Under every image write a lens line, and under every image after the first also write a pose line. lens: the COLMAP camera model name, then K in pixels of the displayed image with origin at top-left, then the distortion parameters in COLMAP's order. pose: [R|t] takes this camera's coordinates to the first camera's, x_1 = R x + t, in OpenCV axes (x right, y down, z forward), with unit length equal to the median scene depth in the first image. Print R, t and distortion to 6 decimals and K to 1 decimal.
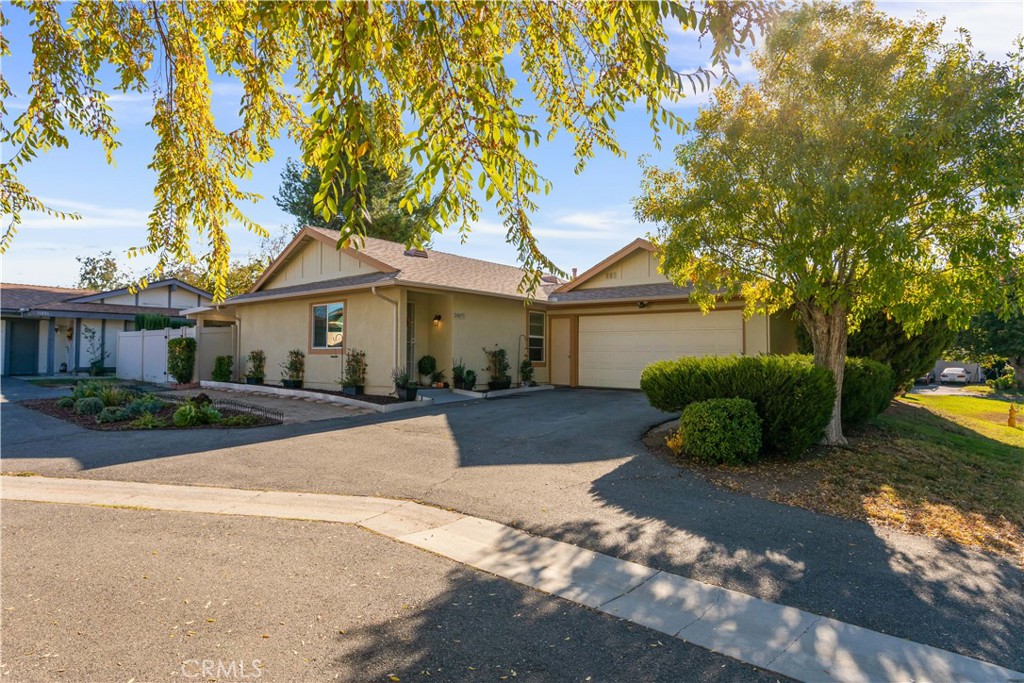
lens RADIAL K [[564.1, 0, 508.8], [0, 564.1, 314.9], [0, 0, 1]] dist [-0.001855, 0.000023]
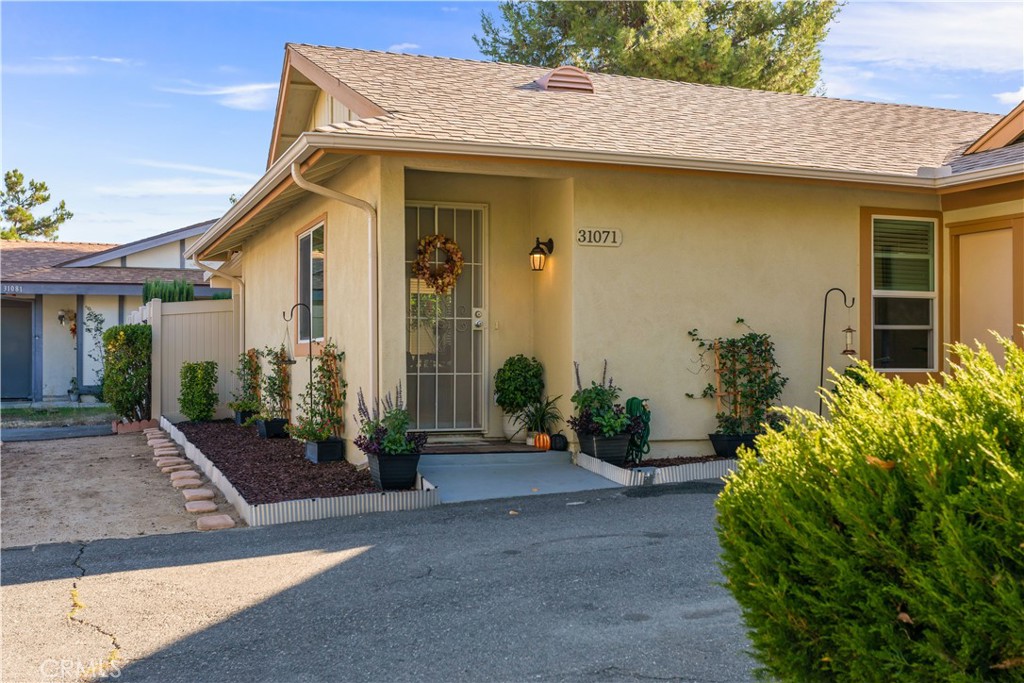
lens RADIAL K [[1118.0, 0, 511.3], [0, 1118.0, 325.0], [0, 0, 1]] dist [0.000868, 0.004019]
pose [[0.877728, -0.025702, -0.478469, 0.174647], [0.046466, 0.998420, 0.031607, 0.028591], [0.476900, -0.049975, 0.877536, 0.364718]]
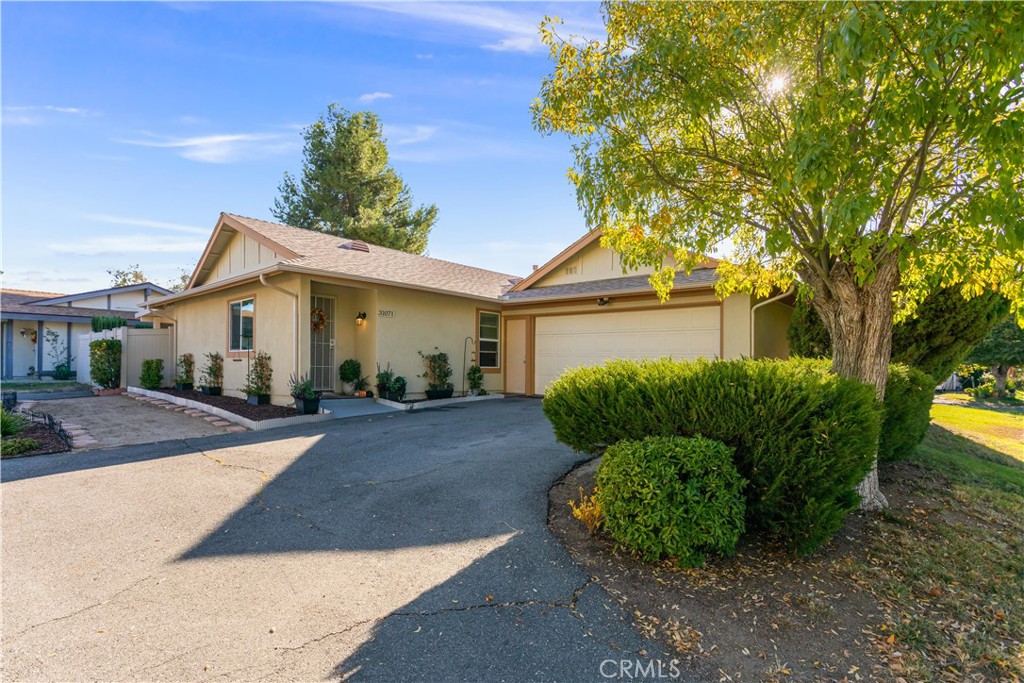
lens RADIAL K [[493.6, 0, 500.2], [0, 493.6, 339.5], [0, 0, 1]] dist [0.000722, 0.000470]
pose [[0.999385, 0.003757, -0.034867, 0.104691], [-0.002869, 0.999671, 0.025483, 0.019909], [0.034952, -0.025367, 0.999067, 0.237793]]
